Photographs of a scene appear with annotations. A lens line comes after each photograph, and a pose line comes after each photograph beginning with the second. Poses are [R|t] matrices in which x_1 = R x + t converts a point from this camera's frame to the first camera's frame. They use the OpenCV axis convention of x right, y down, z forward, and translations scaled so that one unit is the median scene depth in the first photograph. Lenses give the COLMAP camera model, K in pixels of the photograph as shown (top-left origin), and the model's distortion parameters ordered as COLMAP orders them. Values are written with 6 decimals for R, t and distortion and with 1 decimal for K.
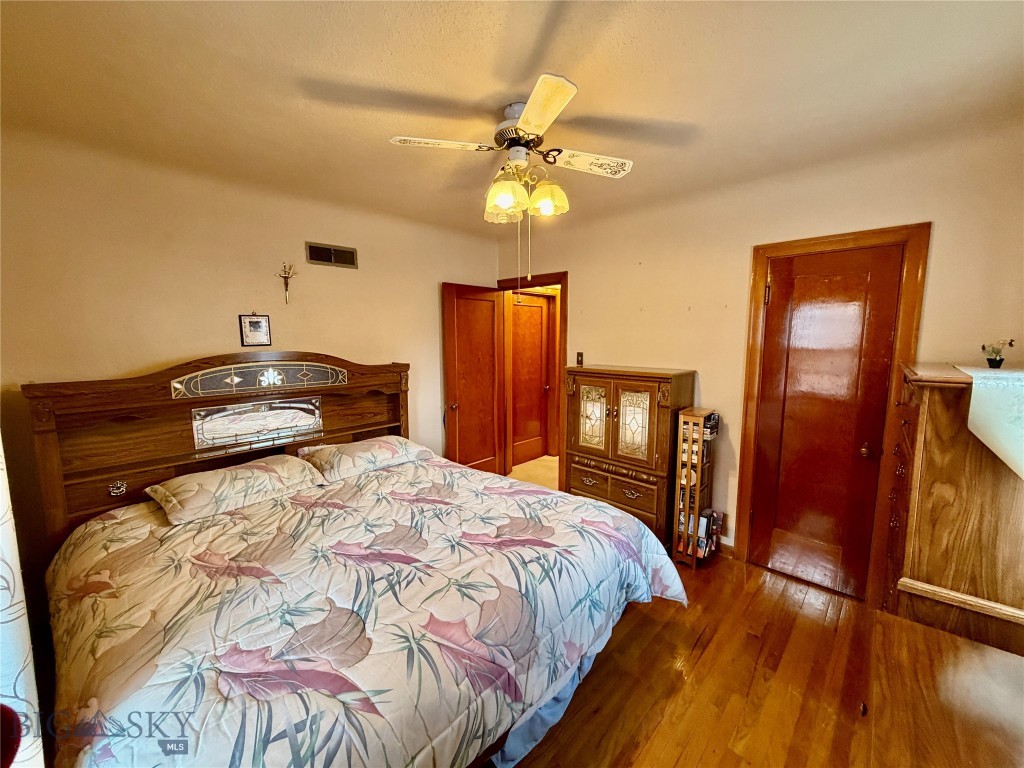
lens RADIAL K [[409.0, 0, 512.5], [0, 409.0, 381.2], [0, 0, 1]] dist [0.000219, 0.000040]
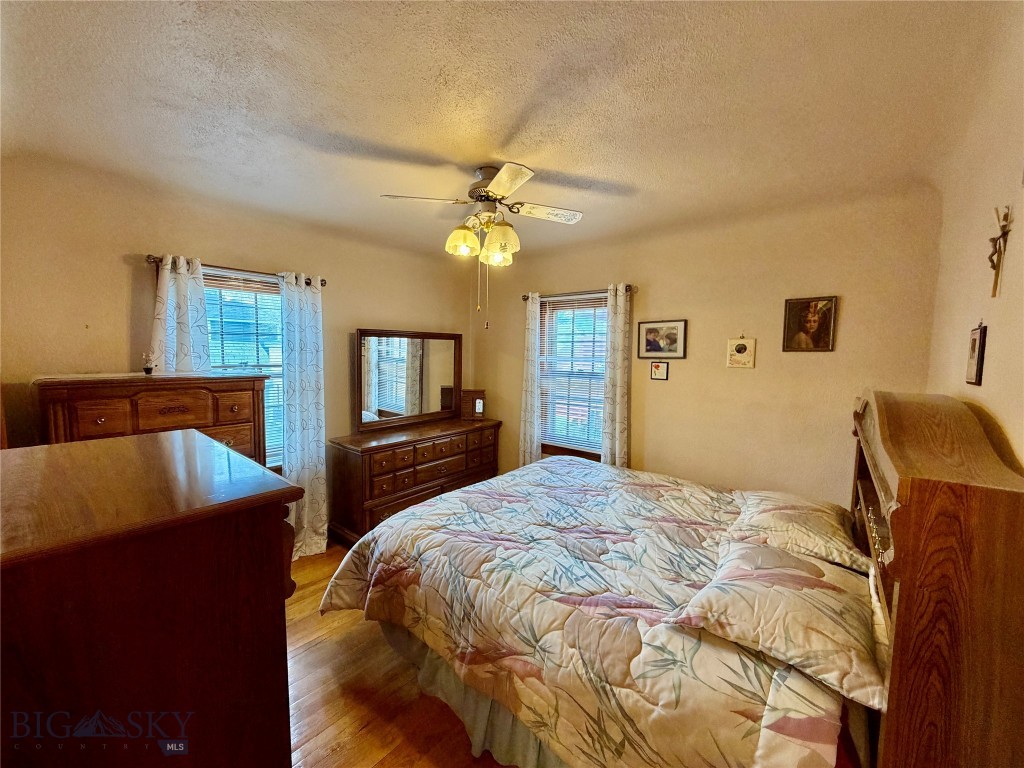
lens RADIAL K [[409.0, 0, 511.4], [0, 409.0, 386.0], [0, 0, 1]] dist [0.000219, 0.000040]
pose [[-0.997475, -0.007369, -0.070631, 0.019957], [-0.021059, 0.980557, 0.195103, -0.189305], [0.067820, 0.196098, -0.978236, 1.592149]]
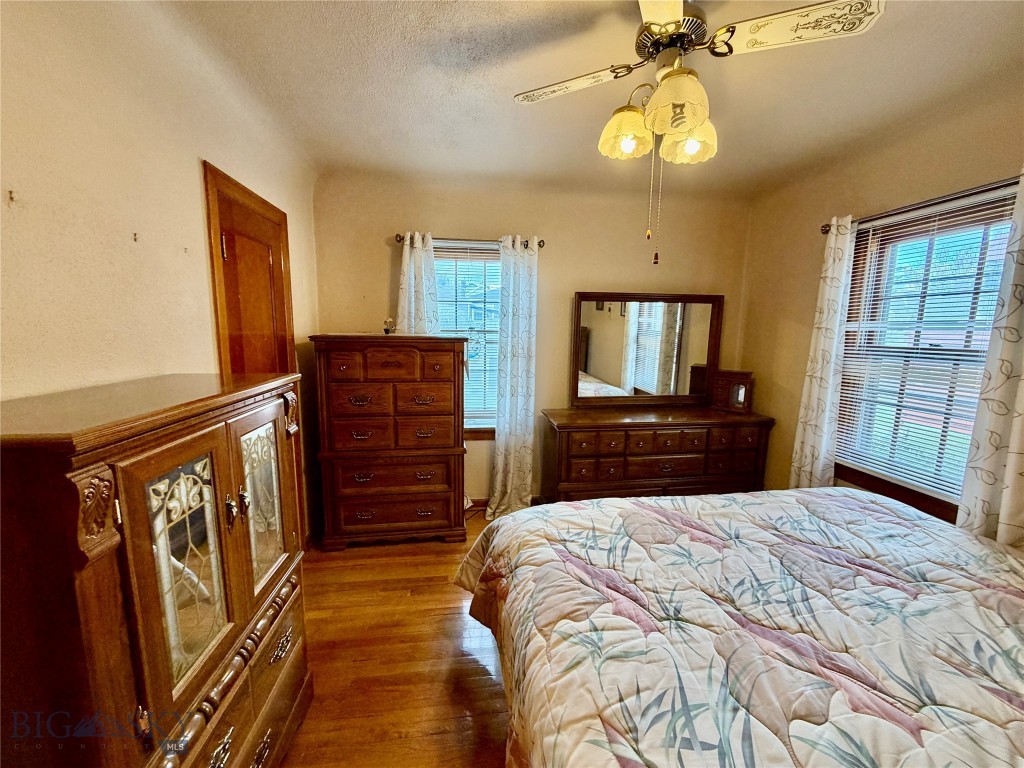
lens RADIAL K [[409.0, 0, 509.6], [0, 409.0, 385.8], [0, 0, 1]] dist [0.000219, 0.000040]
pose [[-0.778184, -0.096902, 0.620516, -0.191219], [0.058062, 0.972693, 0.224714, -0.114825], [-0.625347, 0.210897, -0.751308, 1.295743]]
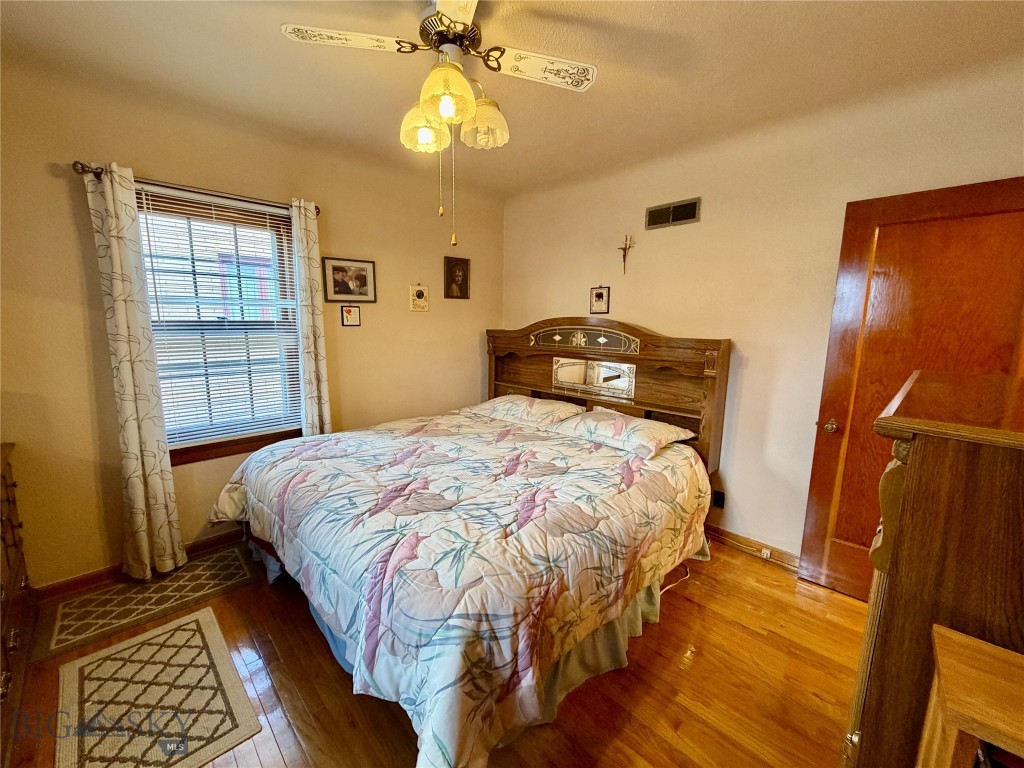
lens RADIAL K [[409.0, 0, 511.0], [0, 409.0, 383.4], [0, 0, 1]] dist [0.000219, 0.000040]
pose [[-0.031630, 0.156626, -0.987151, 0.628700], [-0.123502, 0.979464, 0.159364, -0.048248], [0.991840, 0.126956, -0.011637, 0.842100]]
